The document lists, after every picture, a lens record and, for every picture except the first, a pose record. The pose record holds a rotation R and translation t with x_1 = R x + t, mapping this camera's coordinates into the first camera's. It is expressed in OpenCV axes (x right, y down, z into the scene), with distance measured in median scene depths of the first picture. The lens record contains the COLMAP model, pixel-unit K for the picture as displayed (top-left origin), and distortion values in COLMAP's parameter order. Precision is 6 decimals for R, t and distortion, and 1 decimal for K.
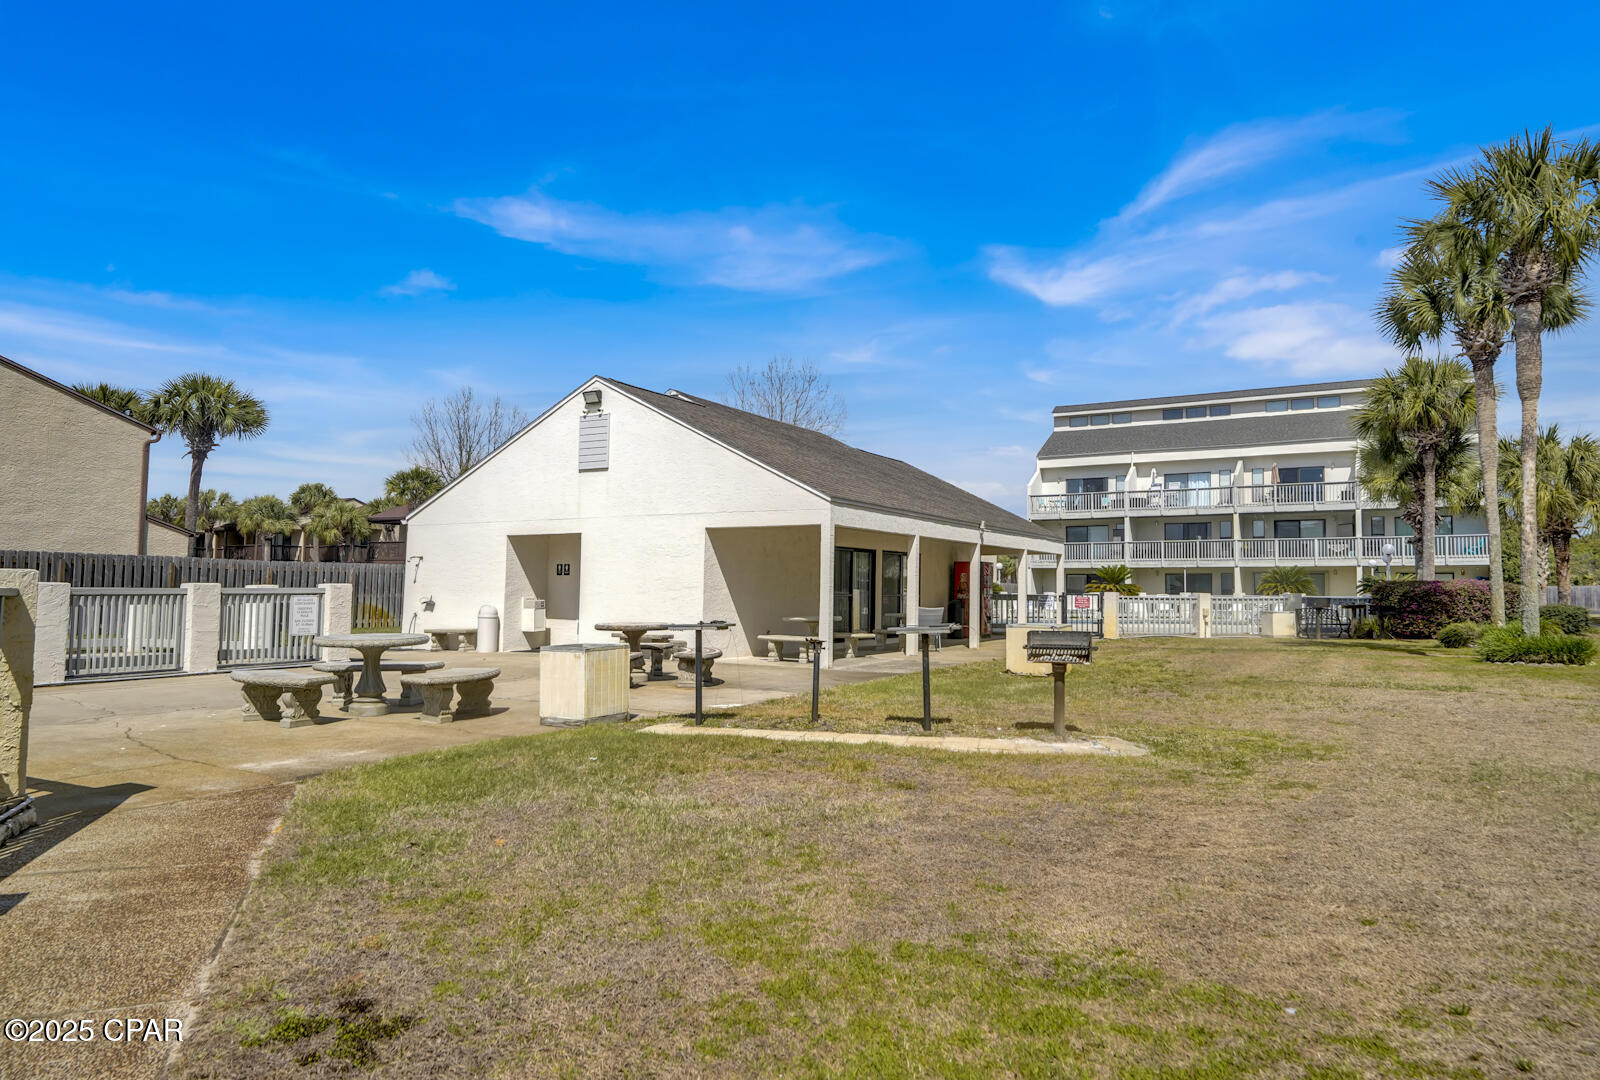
lens RADIAL K [[1070.1, 0, 798.4], [0, 1070.1, 534.3], [0, 0, 1]] dist [-0.000114, 0.000253]
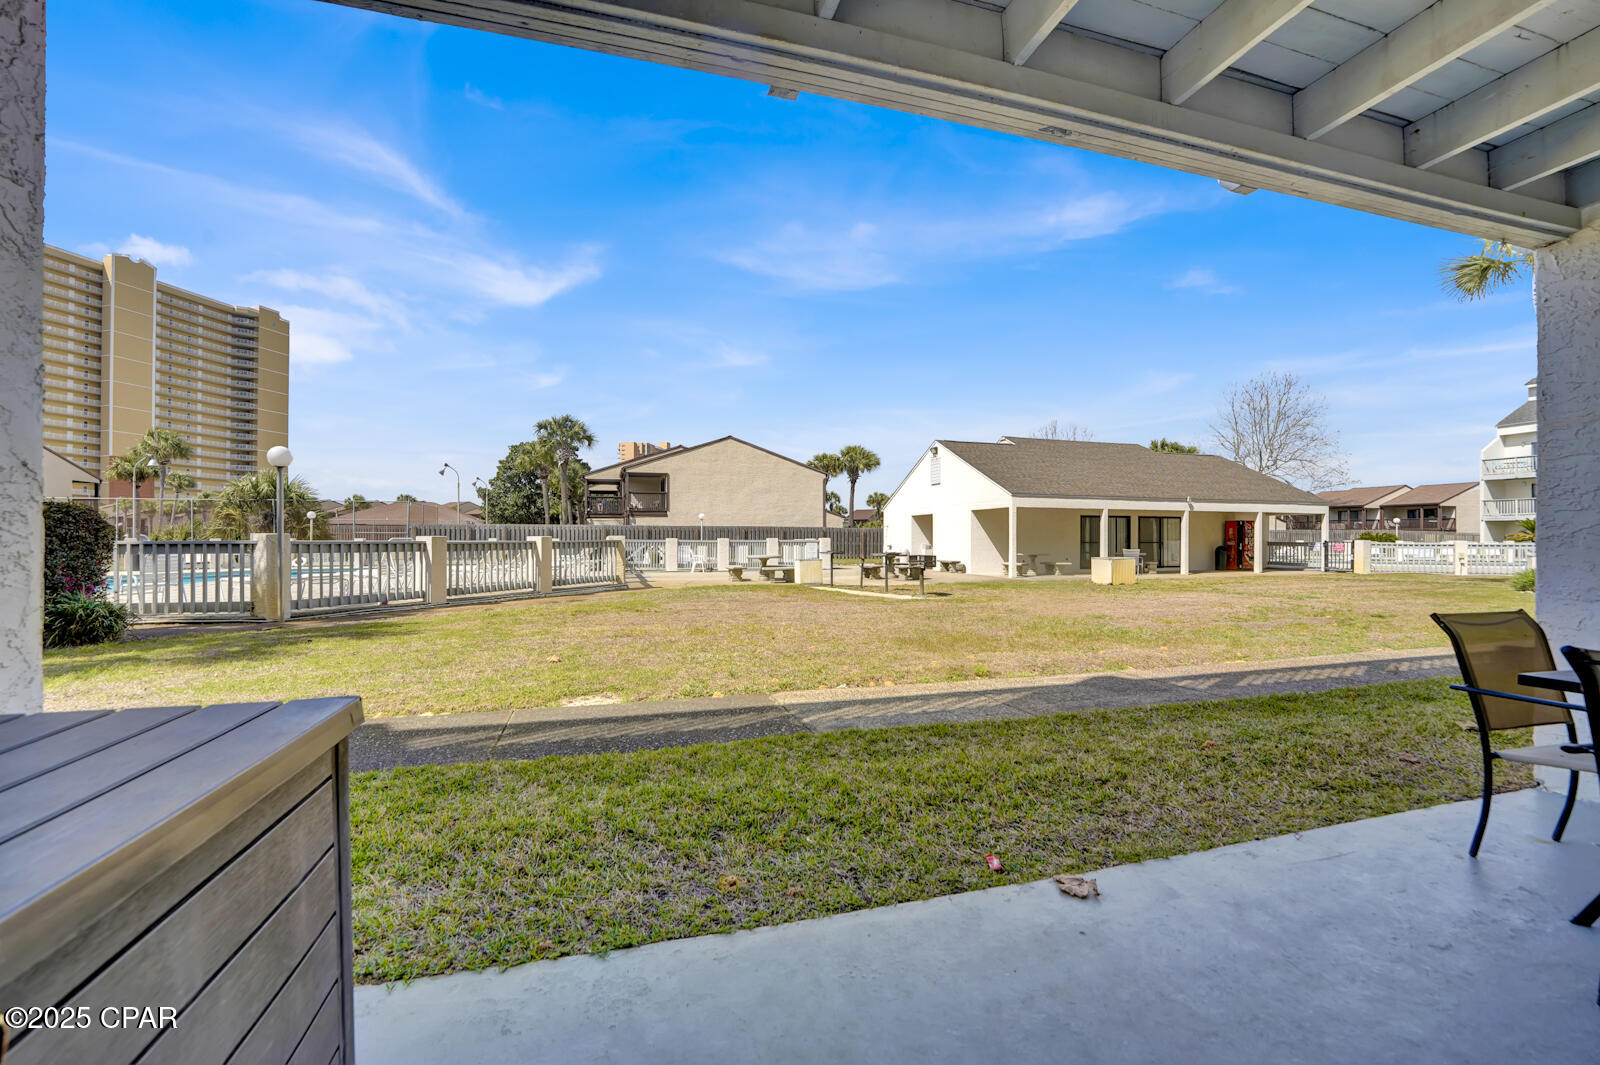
lens RADIAL K [[652.2, 0, 790.9], [0, 652.2, 536.2], [0, 0, 1]] dist [-0.019865, -0.000154]
pose [[0.723961, -0.009520, -0.689775, 0.328485], [0.039169, 0.998859, 0.027325, -0.002032], [0.688728, -0.046800, 0.723508, -0.095745]]
